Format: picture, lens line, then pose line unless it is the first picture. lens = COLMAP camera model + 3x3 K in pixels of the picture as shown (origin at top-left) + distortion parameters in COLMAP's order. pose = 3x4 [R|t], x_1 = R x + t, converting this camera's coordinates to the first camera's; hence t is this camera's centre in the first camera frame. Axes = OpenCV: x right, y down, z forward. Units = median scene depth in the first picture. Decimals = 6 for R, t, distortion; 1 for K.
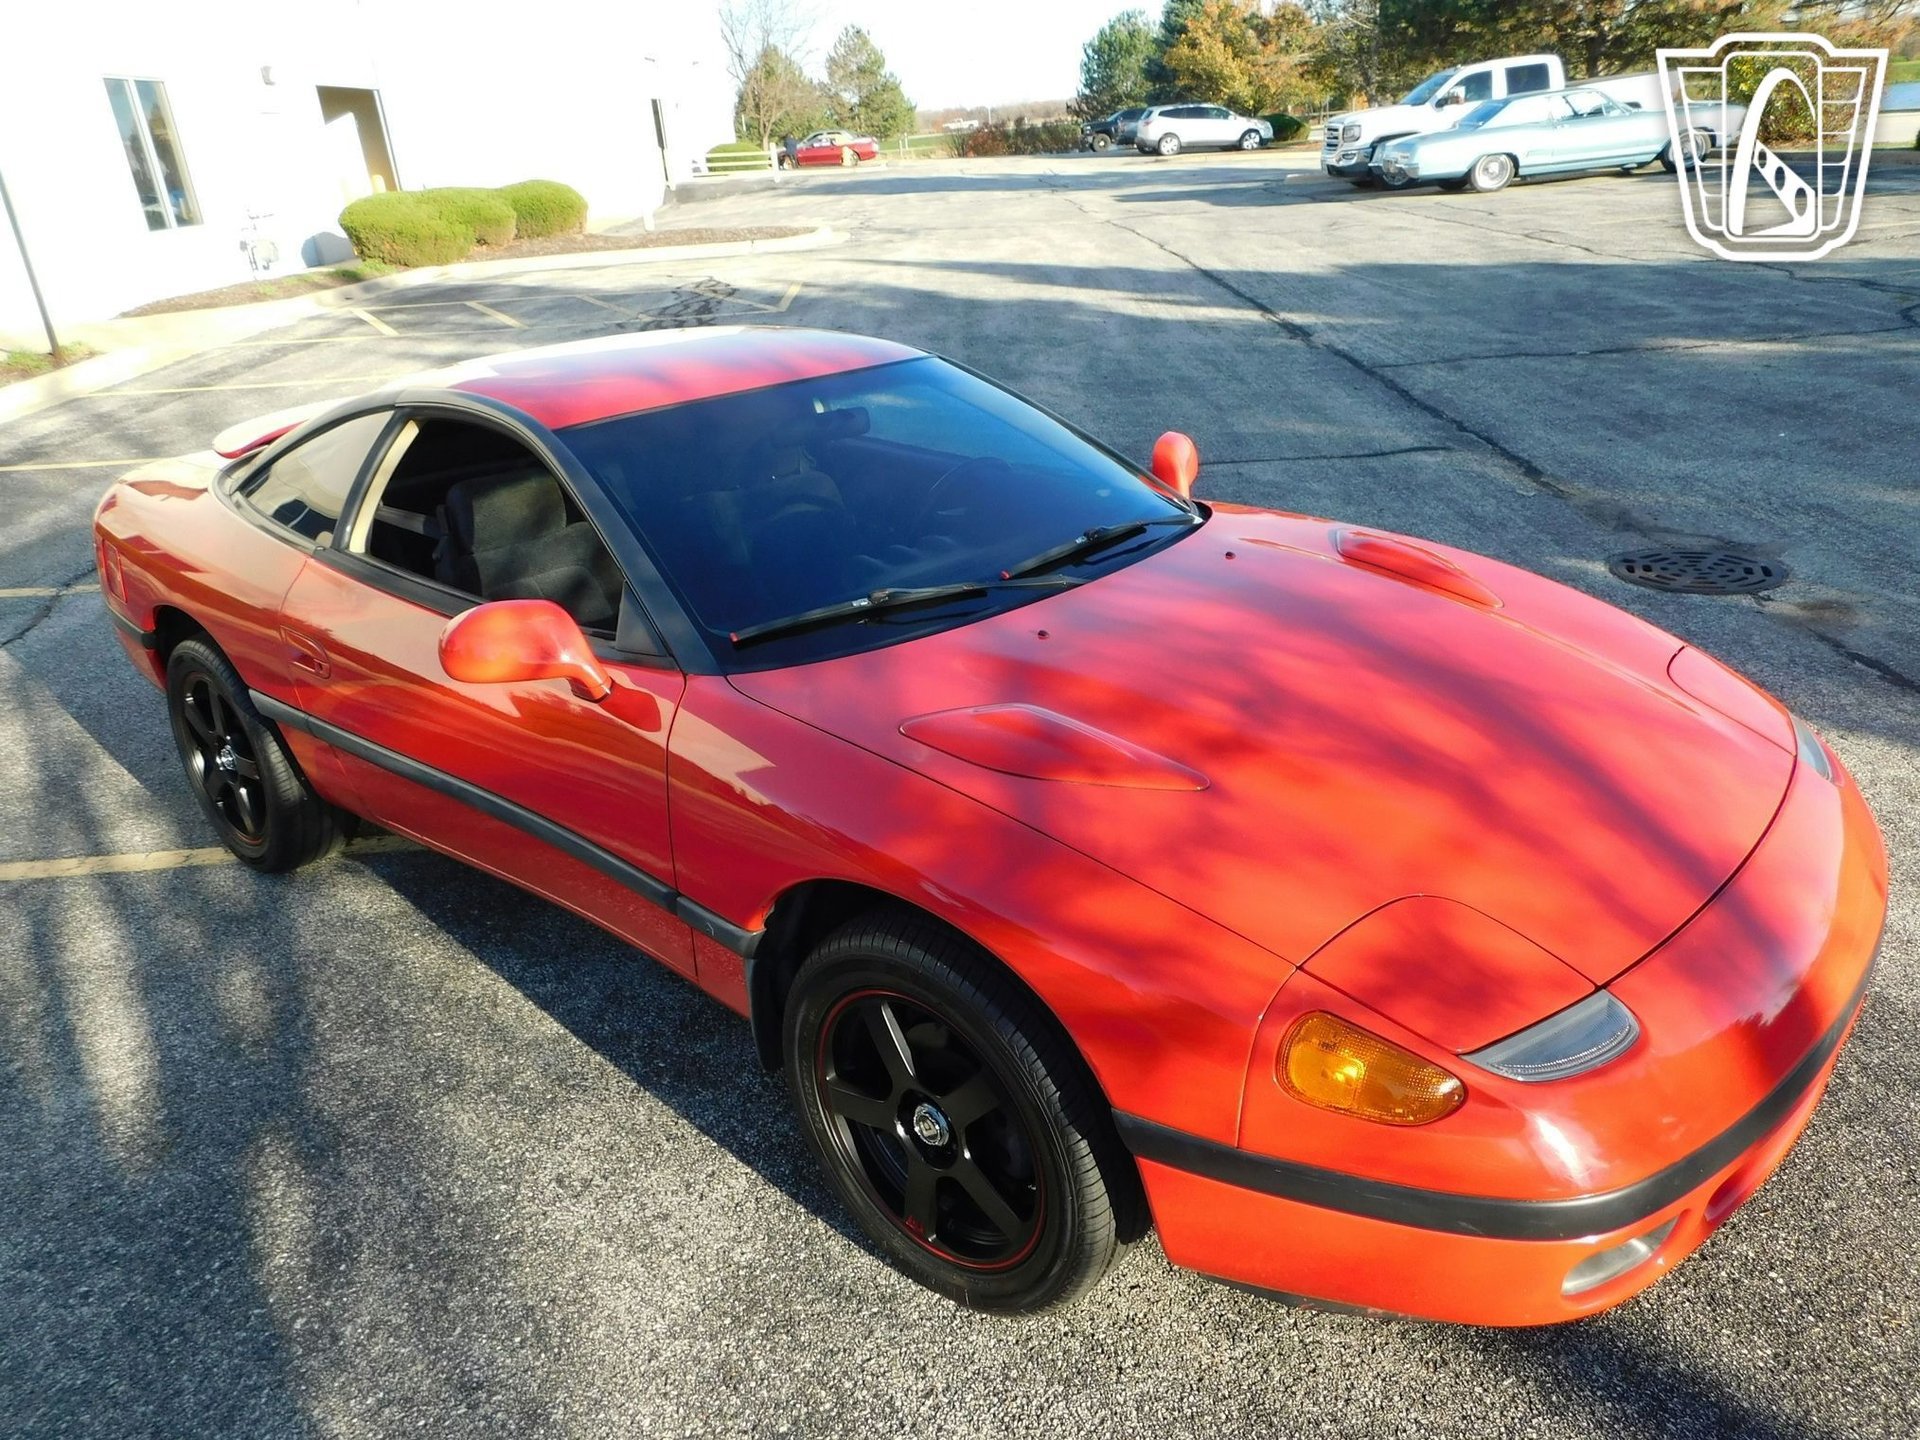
lens RADIAL K [[1478.7, 0, 960.0], [0, 1478.7, 720.0], [0, 0, 1]] dist [0.013398, 0.003910]
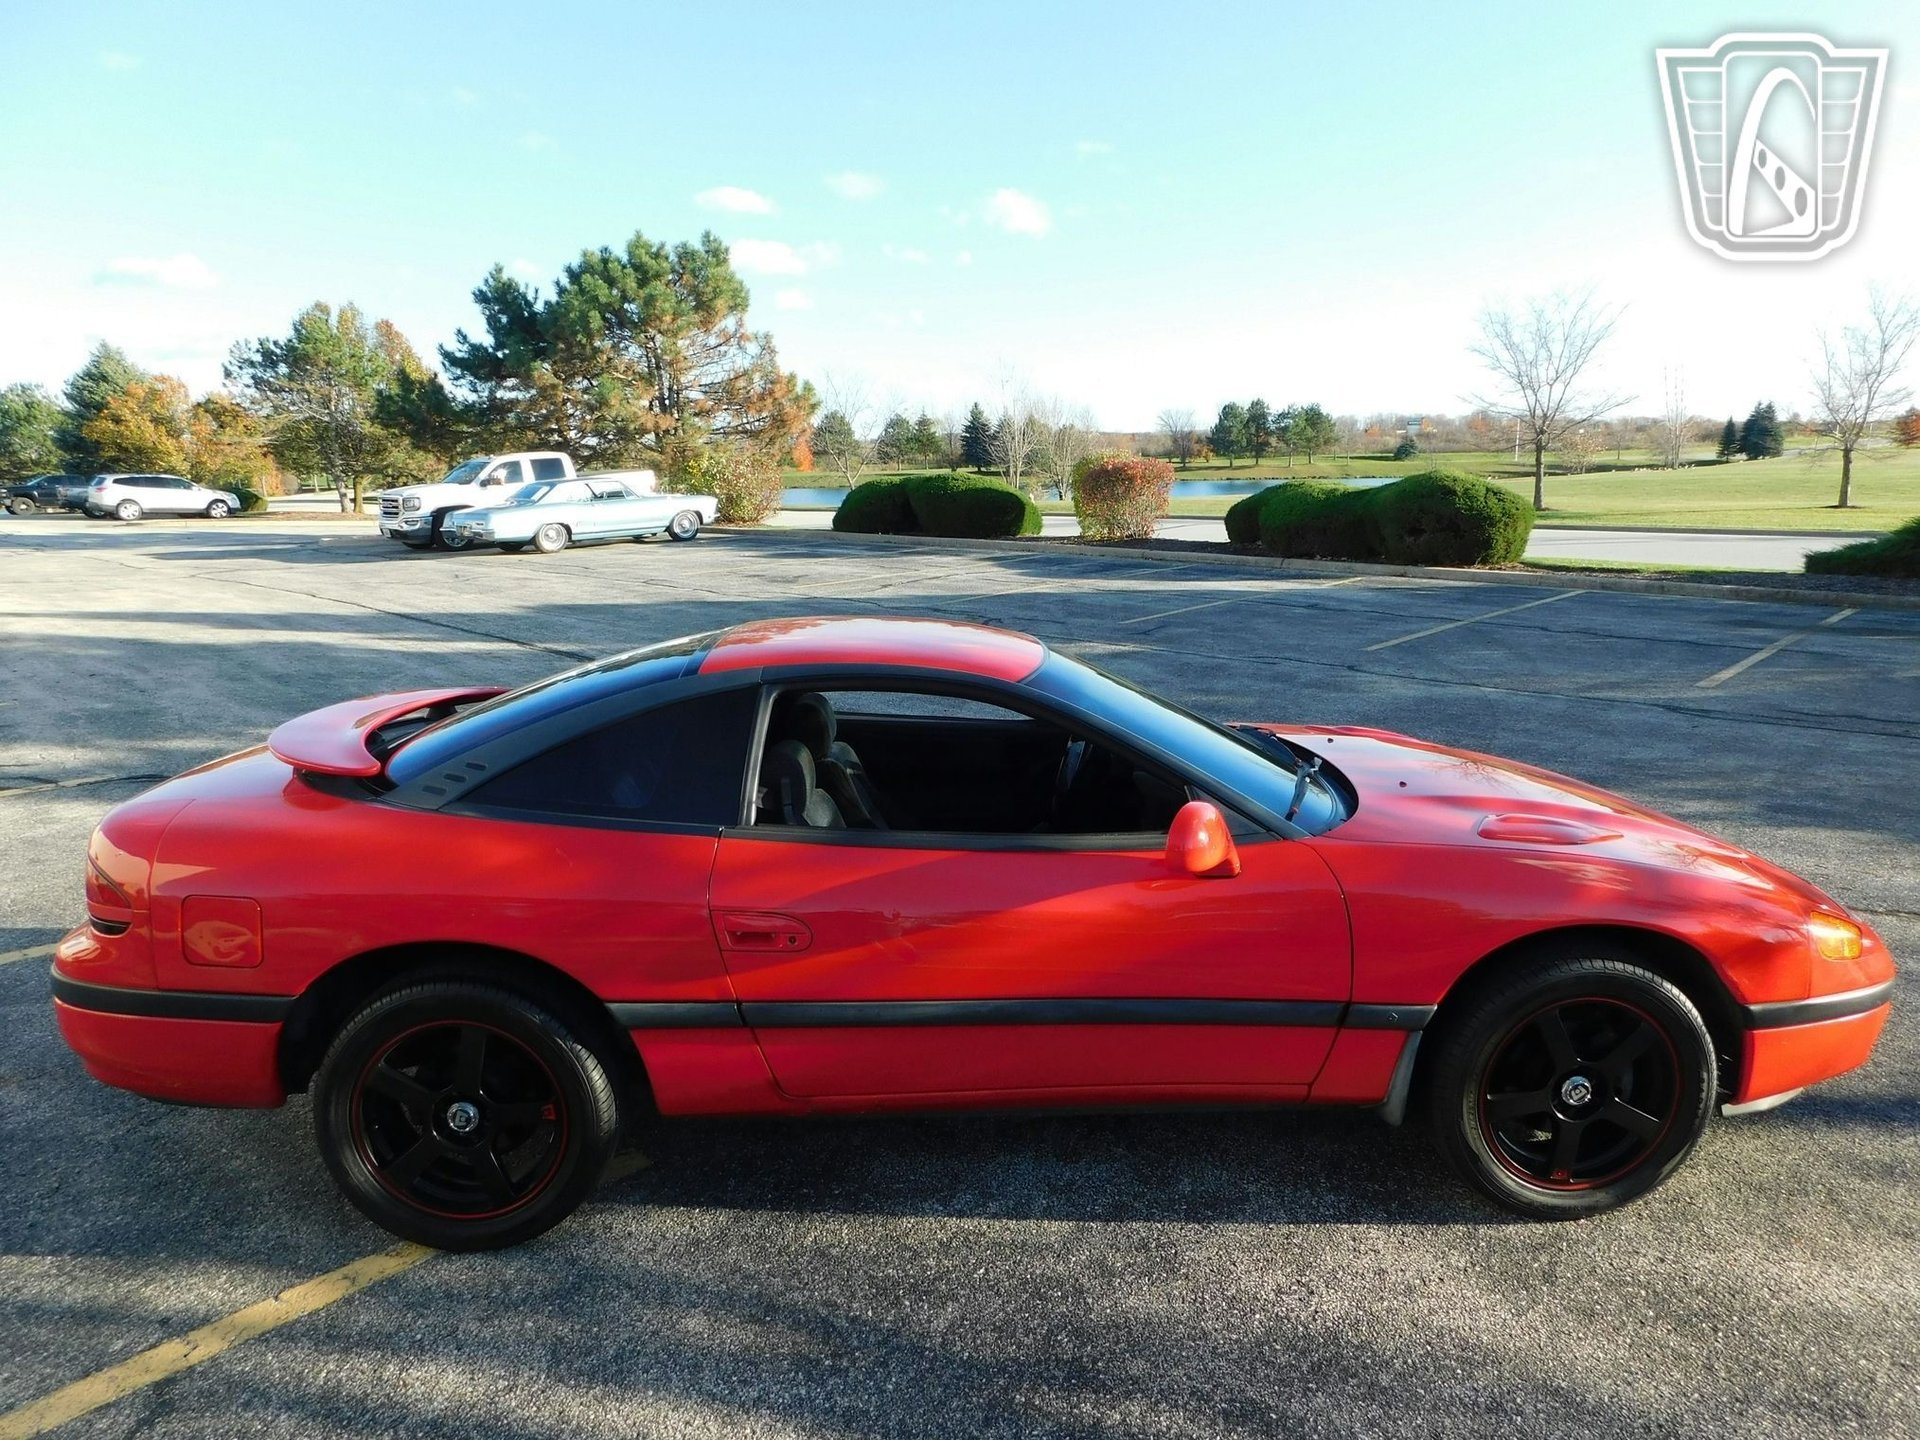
lens RADIAL K [[1317.6, 0, 960.9], [0, 1317.6, 725.8], [0, 0, 1]] dist [-0.056466, 0.062857]
pose [[0.712792, -0.076753, 0.697163, -0.163400], [0.226384, 0.965970, -0.125112, -0.006788], [-0.663836, 0.247006, 0.705911, 0.048770]]
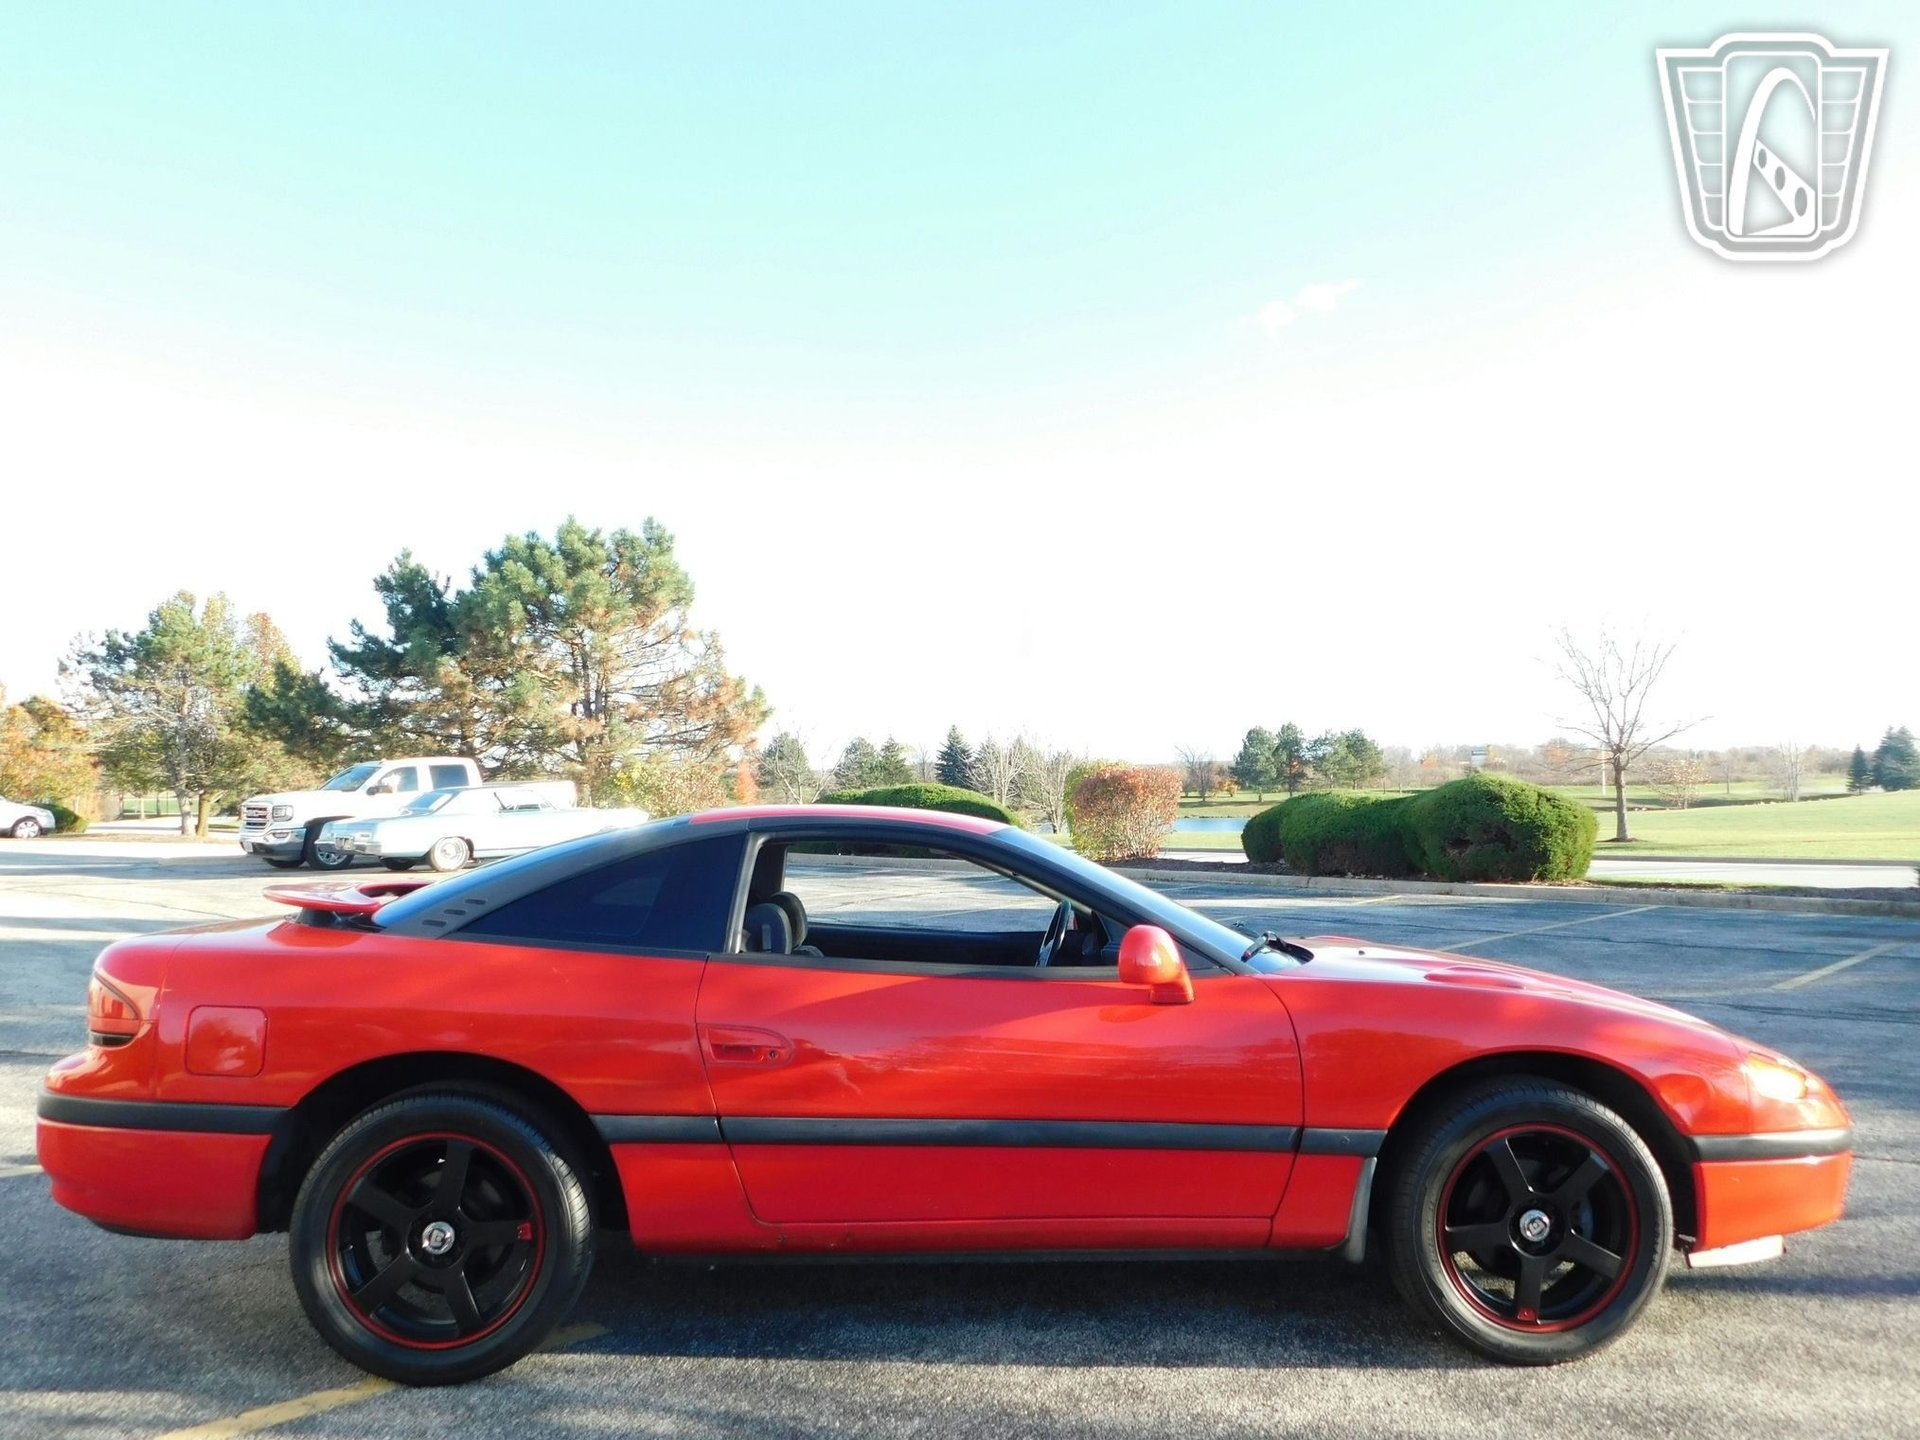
lens RADIAL K [[1627.3, 0, 960.0], [0, 1627.3, 720.0], [0, 0, 1]] dist [0.033303, 0.001724]
pose [[0.701601, 0.103570, 0.705003, -0.200041], [0.223311, 0.907583, -0.355564, 0.030321], [-0.676674, 0.406899, 0.613633, 0.021786]]
